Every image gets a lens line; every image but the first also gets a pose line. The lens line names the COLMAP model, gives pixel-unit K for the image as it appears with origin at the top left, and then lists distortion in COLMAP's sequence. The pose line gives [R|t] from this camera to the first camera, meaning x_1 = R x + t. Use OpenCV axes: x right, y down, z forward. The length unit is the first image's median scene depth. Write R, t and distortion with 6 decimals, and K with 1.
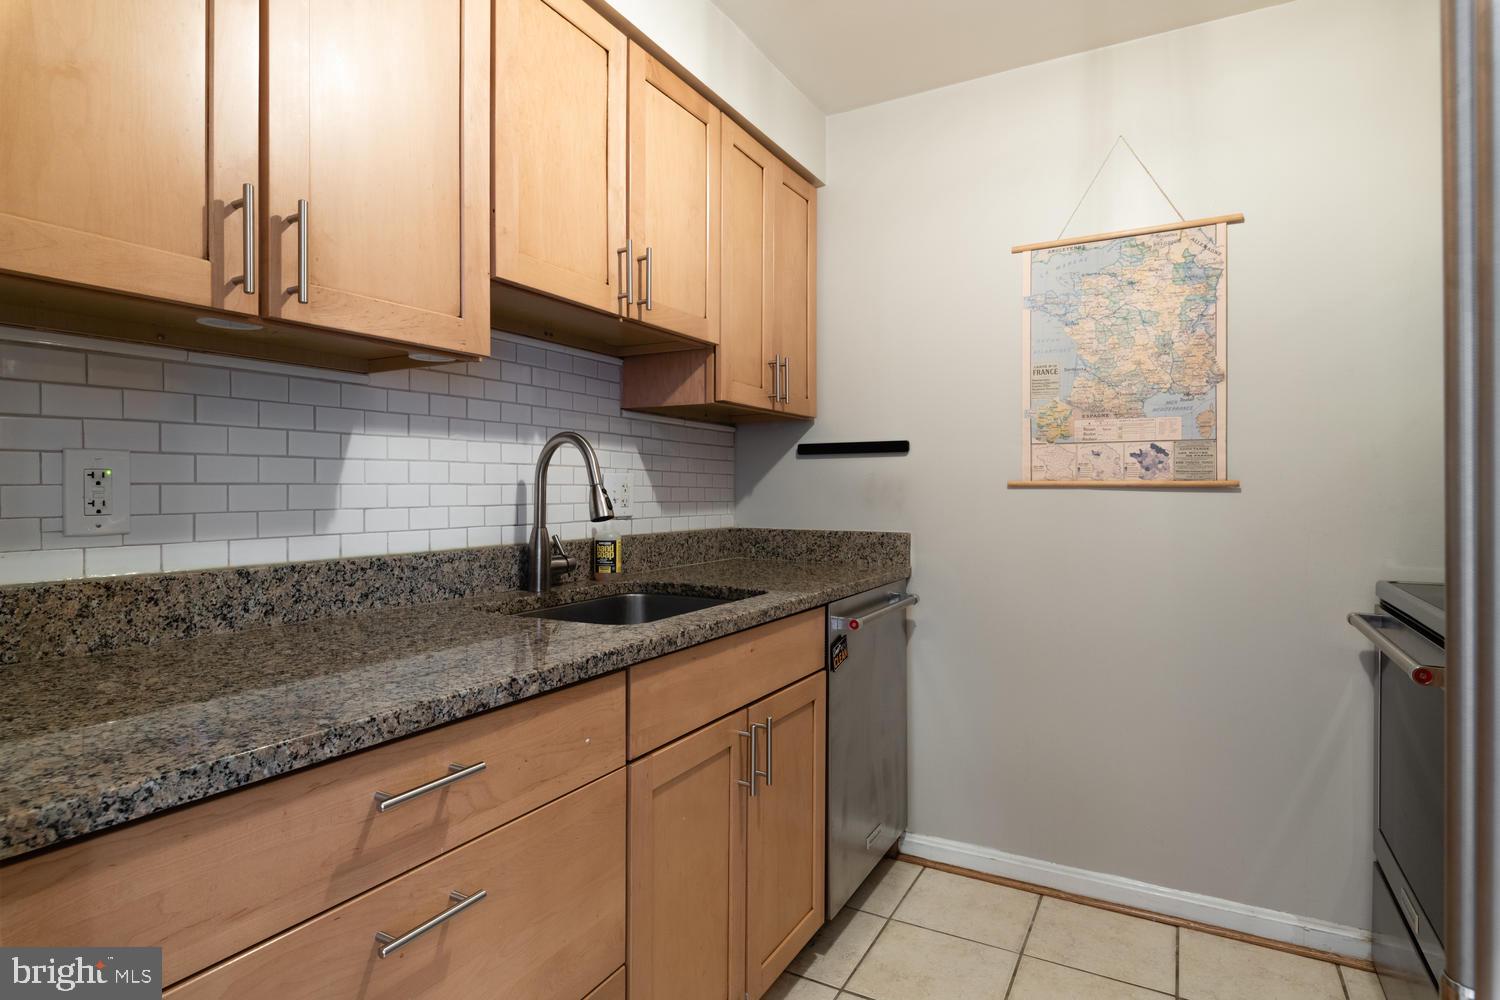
lens RADIAL K [[781.0, 0, 751.8], [0, 781.0, 484.6], [0, 0, 1]] dist [-0.003556, -0.000541]
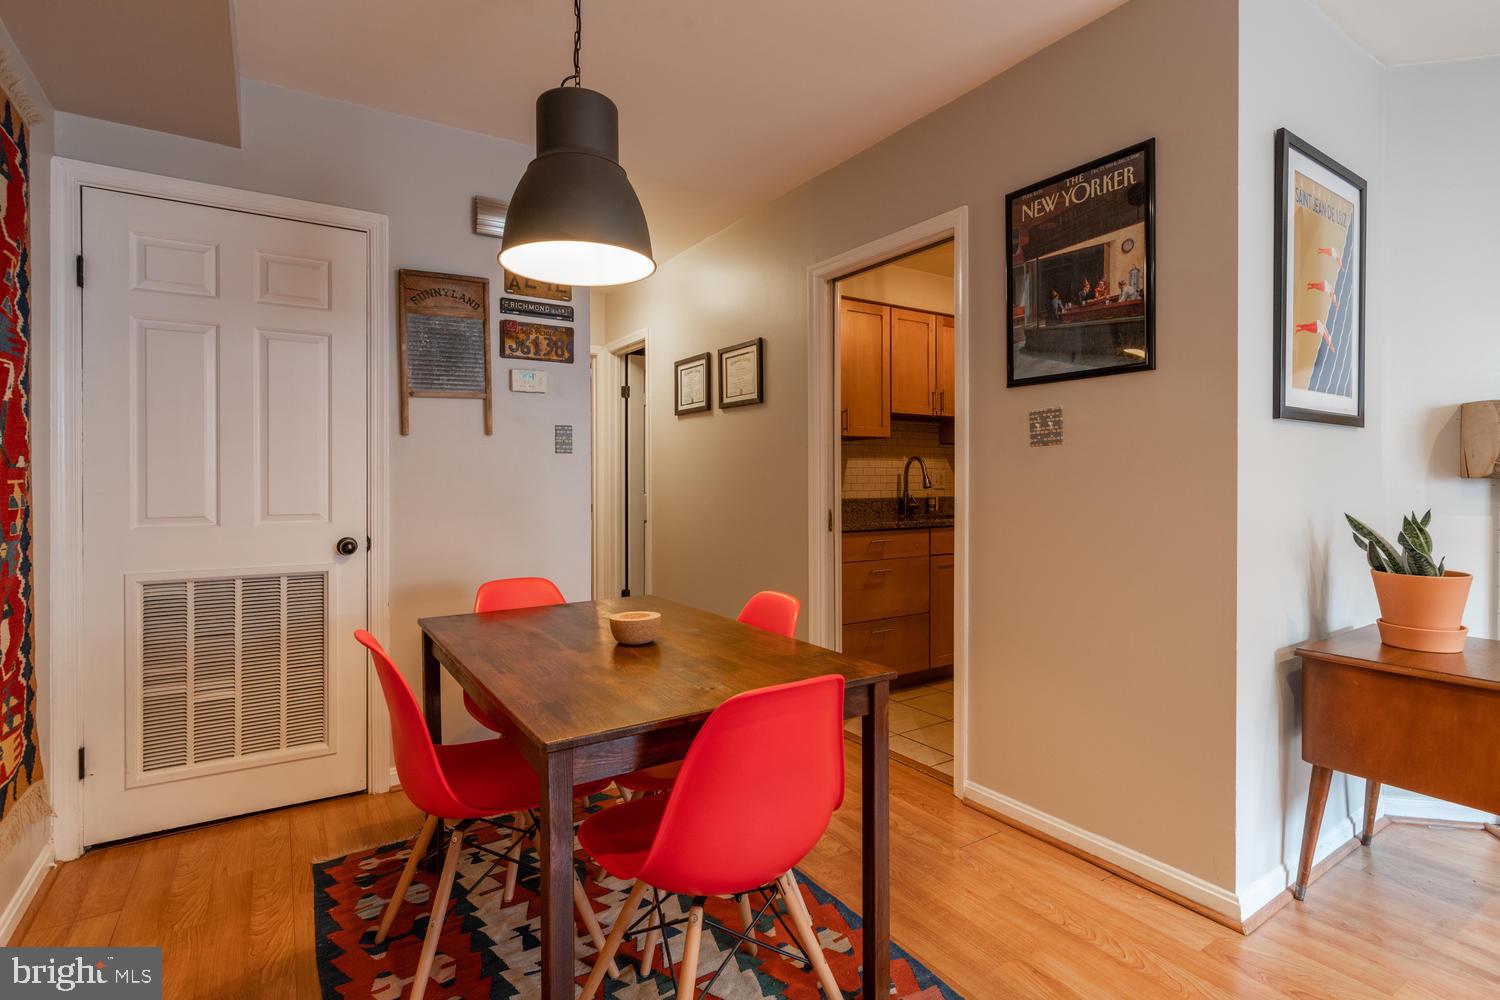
lens RADIAL K [[716.8, 0, 746.3], [0, 716.8, 478.2], [0, 0, 1]] dist [0.001904, 0.001107]
pose [[0.881476, -0.001578, -0.472226, 0.514992], [0.004239, 0.999981, 0.004570, -0.005765], [0.472209, -0.006030, 0.881466, -1.802504]]
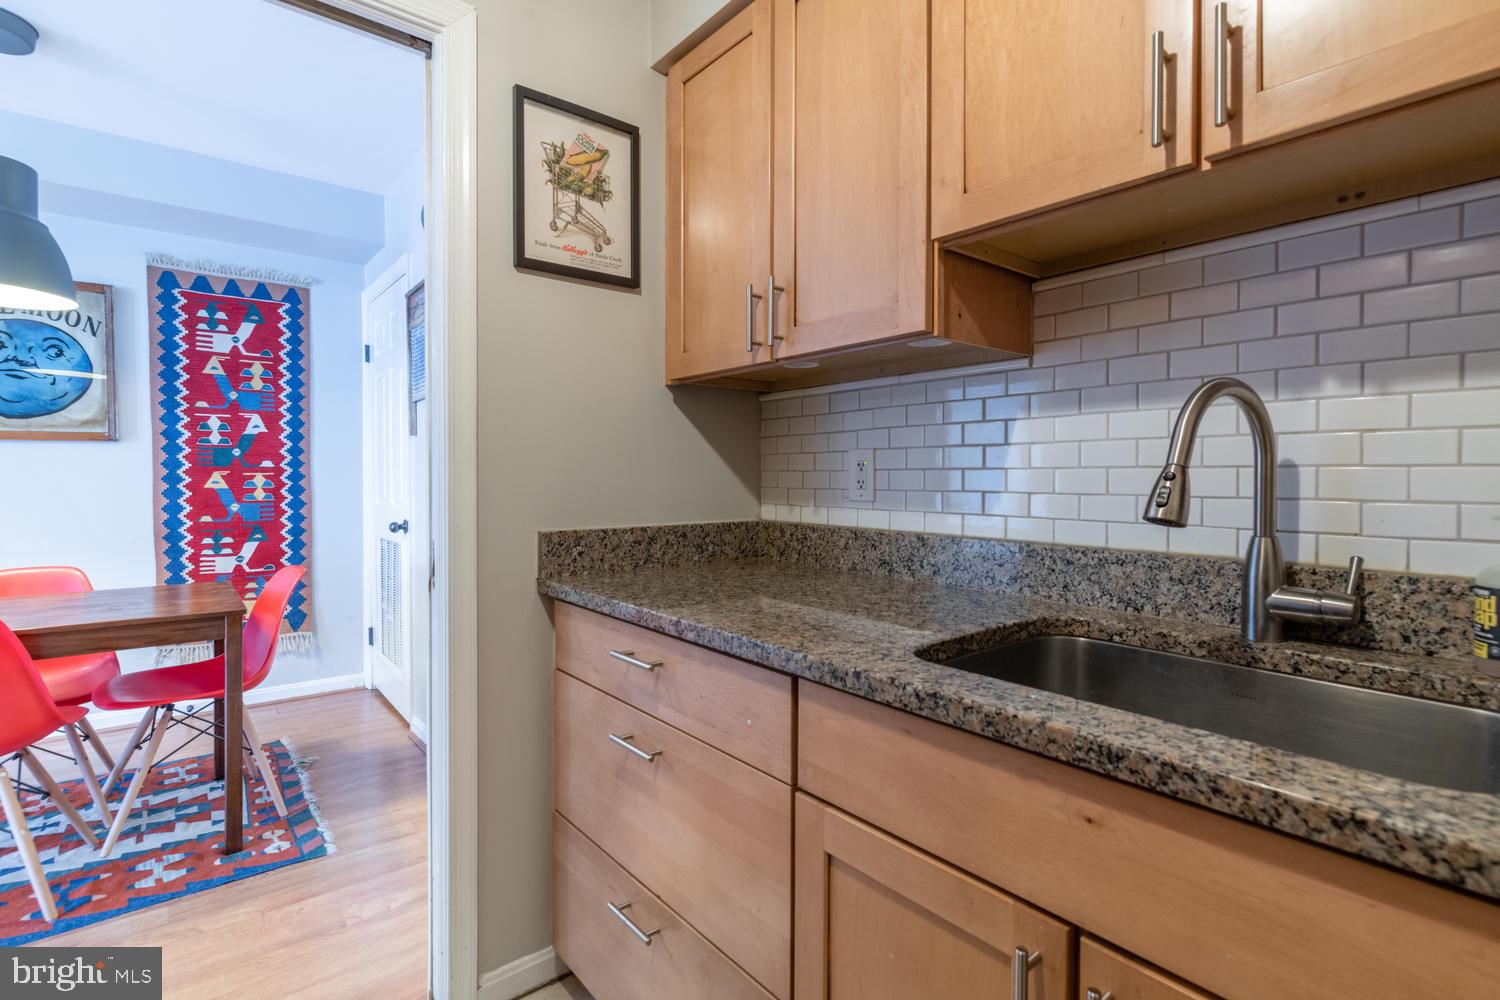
lens RADIAL K [[716.8, 0, 755.2], [0, 716.8, 485.4], [0, 0, 1]] dist [0.001904, 0.001107]
pose [[-0.360619, 0.010448, -0.932655, 0.487466], [-0.001447, 0.999930, 0.011761, 0.010789], [0.932712, 0.005591, -0.360579, 1.016885]]
